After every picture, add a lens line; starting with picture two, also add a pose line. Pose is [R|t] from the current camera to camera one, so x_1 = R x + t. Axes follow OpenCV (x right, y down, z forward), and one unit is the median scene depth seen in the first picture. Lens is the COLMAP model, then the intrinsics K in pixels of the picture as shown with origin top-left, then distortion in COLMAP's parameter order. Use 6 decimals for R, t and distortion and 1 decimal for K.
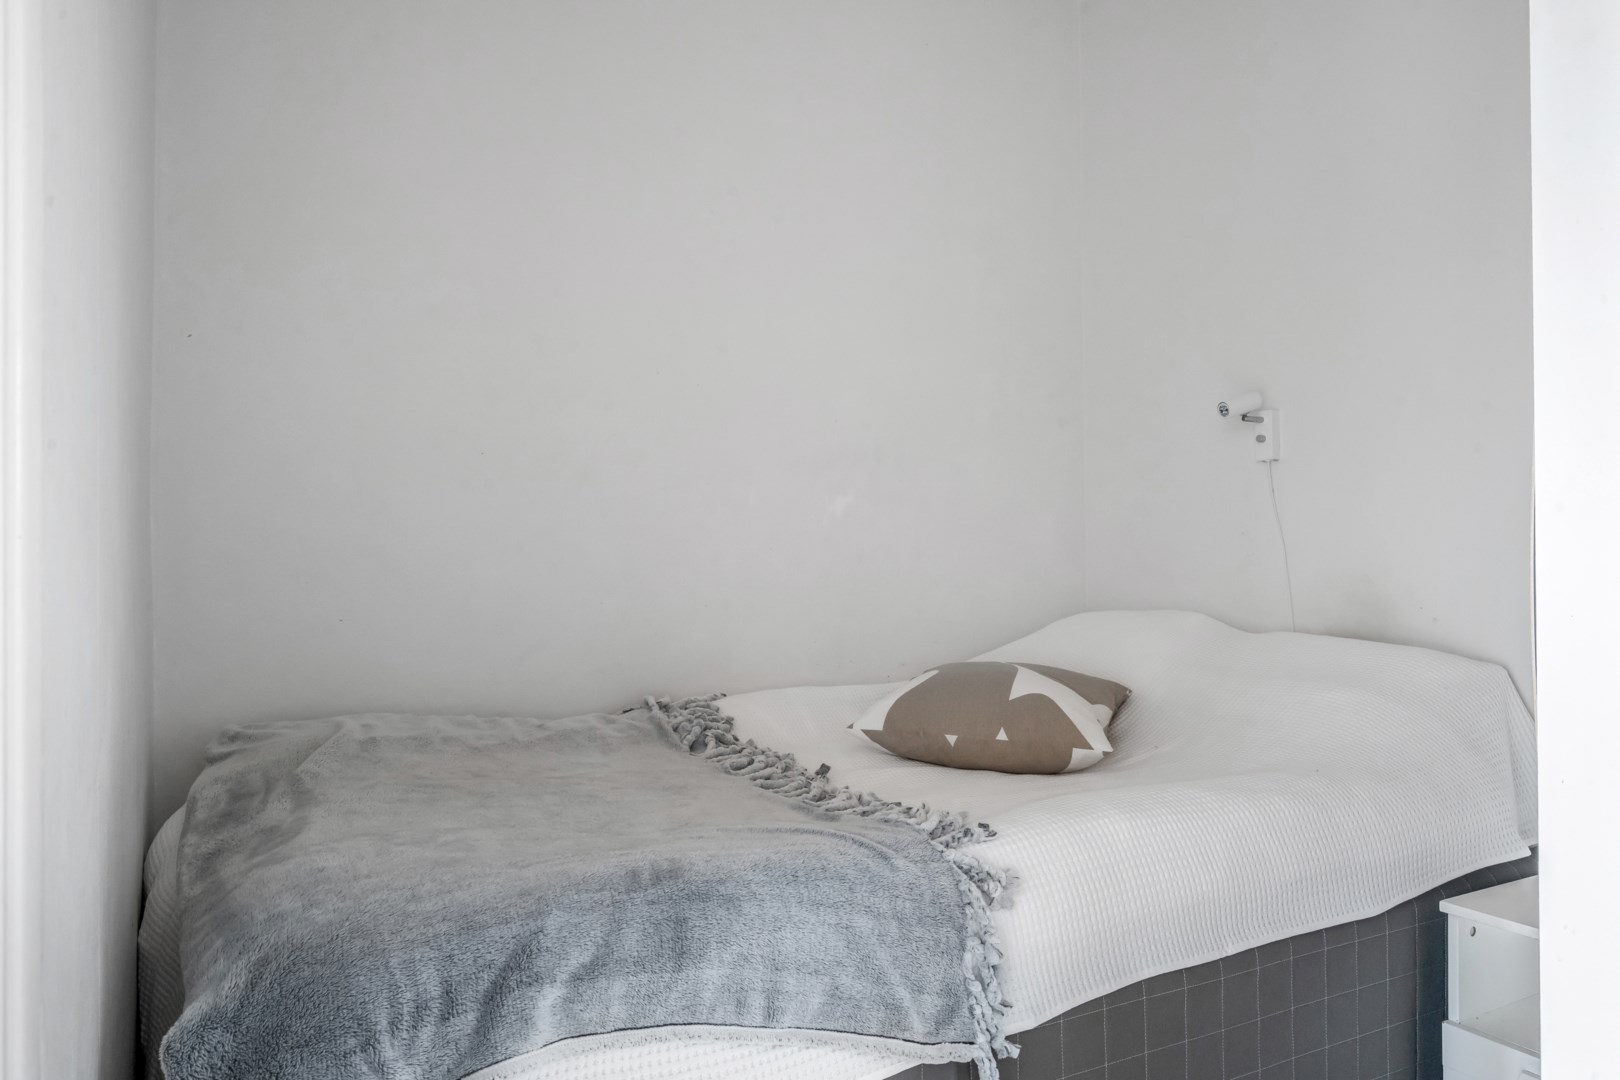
lens RADIAL K [[1112.6, 0, 810.0], [0, 1112.6, 540.0], [0, 0, 1]] dist [-0.003585, -0.000285]
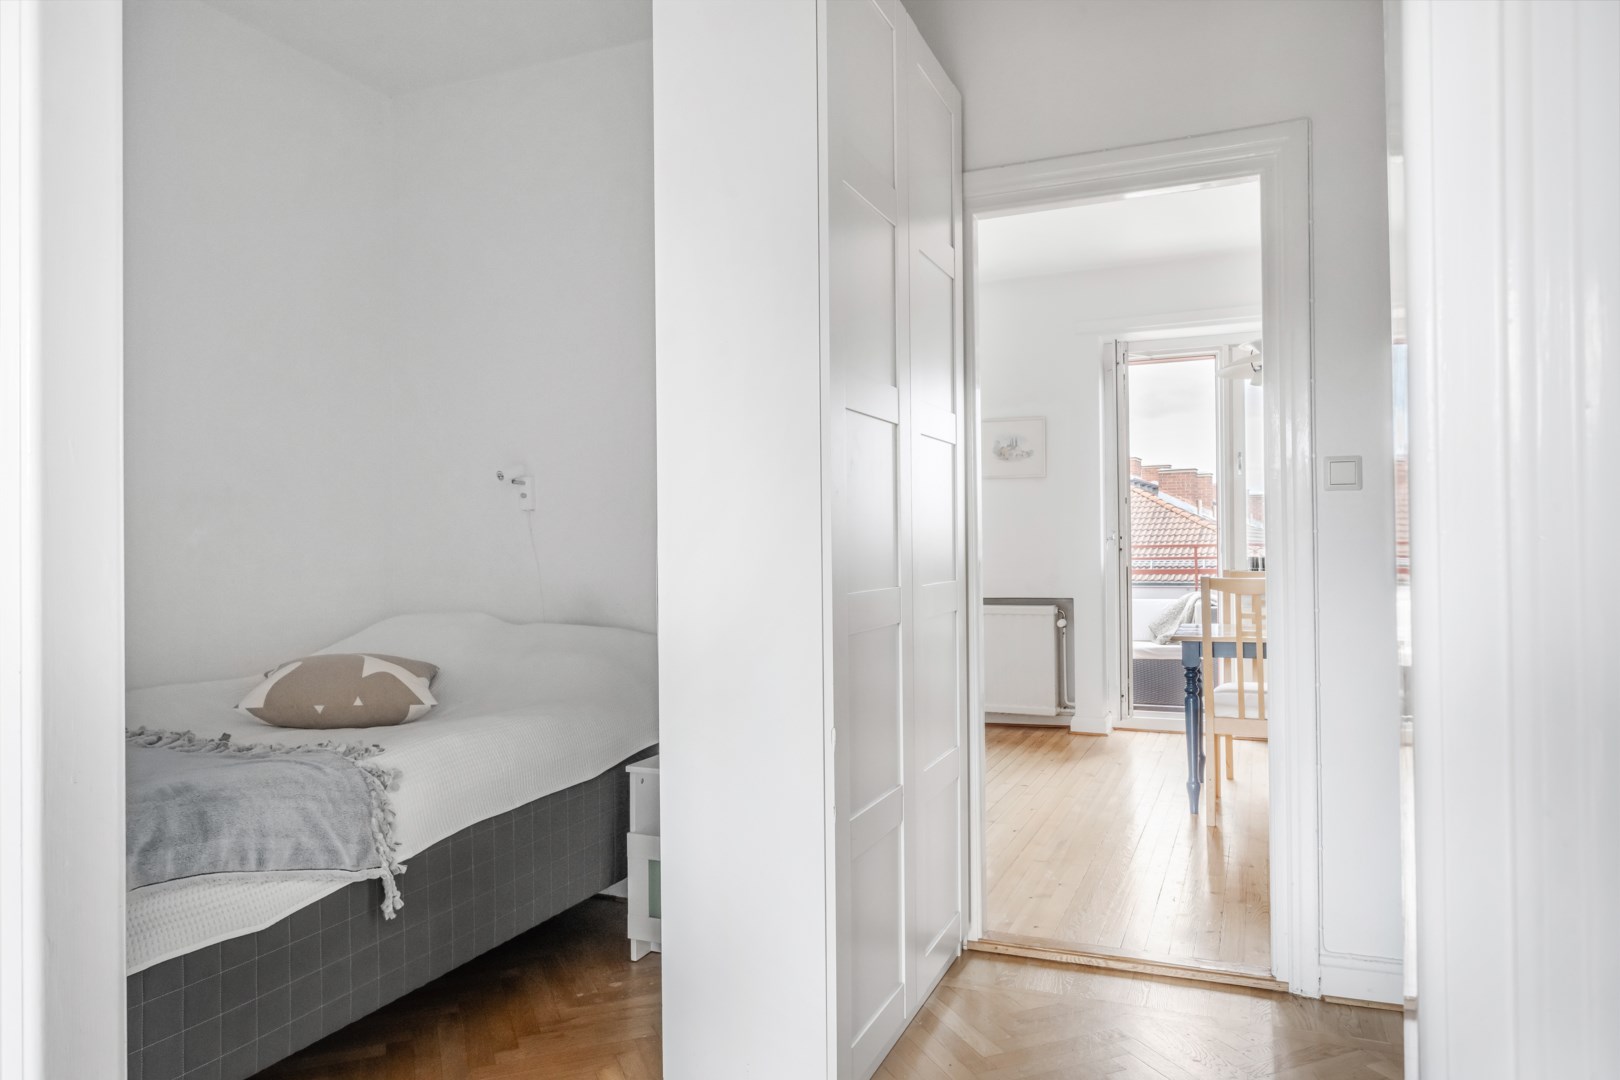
lens RADIAL K [[1049.1, 0, 810.0], [0, 1049.1, 540.0], [0, 0, 1]] dist [-0.003029, -0.000614]
pose [[0.778975, 0.005592, 0.627030, -0.344272], [-0.000326, 0.999964, -0.008512, -0.035838], [-0.627055, 0.006426, 0.778949, -0.658414]]
